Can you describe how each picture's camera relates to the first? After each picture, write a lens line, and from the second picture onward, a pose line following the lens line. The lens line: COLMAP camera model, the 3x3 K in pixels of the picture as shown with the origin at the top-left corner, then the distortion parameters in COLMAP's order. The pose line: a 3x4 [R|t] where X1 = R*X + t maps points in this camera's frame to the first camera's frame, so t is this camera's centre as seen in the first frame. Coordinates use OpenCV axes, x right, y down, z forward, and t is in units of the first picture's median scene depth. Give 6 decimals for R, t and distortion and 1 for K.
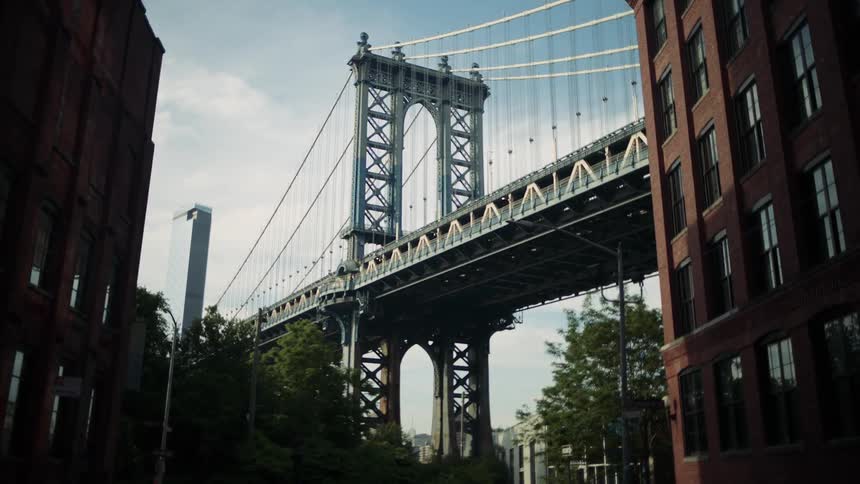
lens RADIAL K [[778.5, 0, 430.0], [0, 778.5, 242.0], [0, 0, 1]] dist [0.009119, 0.004804]
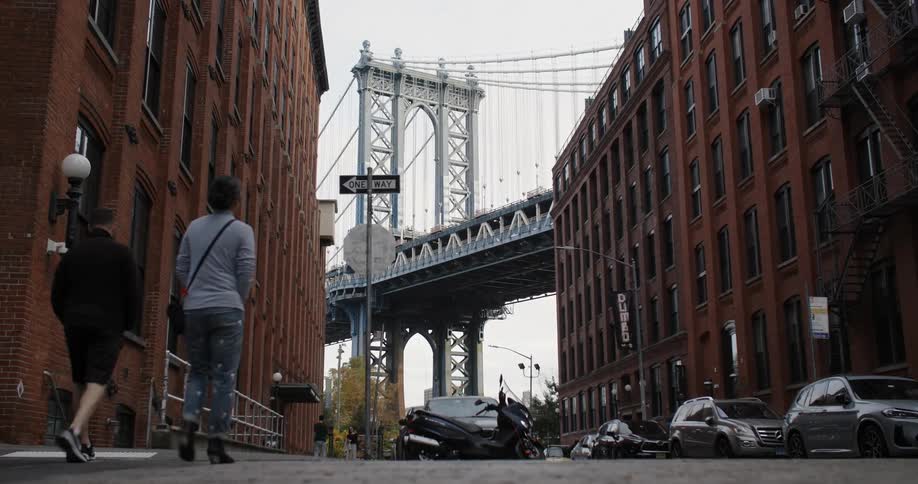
lens RADIAL K [[907.6, 0, 459.0], [0, 907.6, 242.0], [0, 0, 1]] dist [-0.009561, -0.003792]
pose [[0.998683, -0.002755, 0.051238, -0.023824], [-0.000674, 0.997767, 0.066792, -0.083451], [-0.051308, -0.066739, 0.996450, -0.279093]]
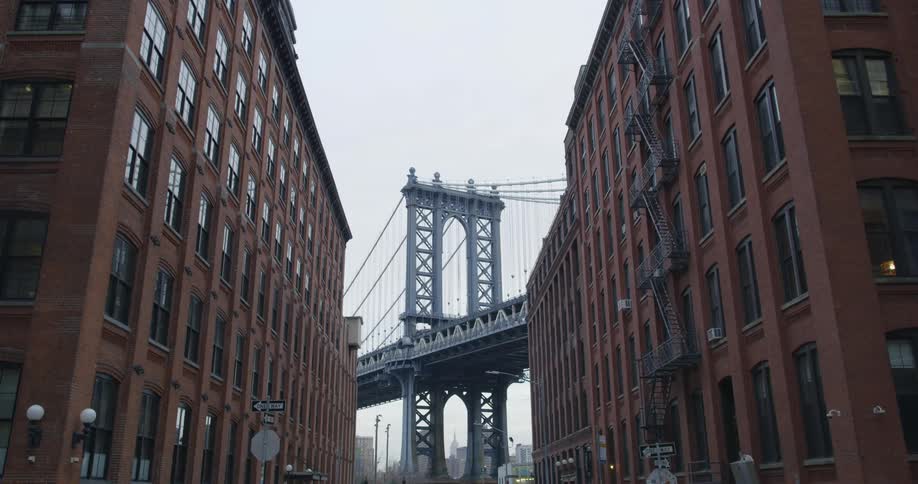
lens RADIAL K [[726.8, 0, 457.2], [0, 726.8, 258.6], [0, 0, 1]] dist [-0.000339, -0.000447]
pose [[0.999706, -0.021674, -0.010904, 0.006845], [0.021620, 0.999754, -0.005002, -0.106938], [0.011010, 0.004765, 0.999928, -0.313326]]
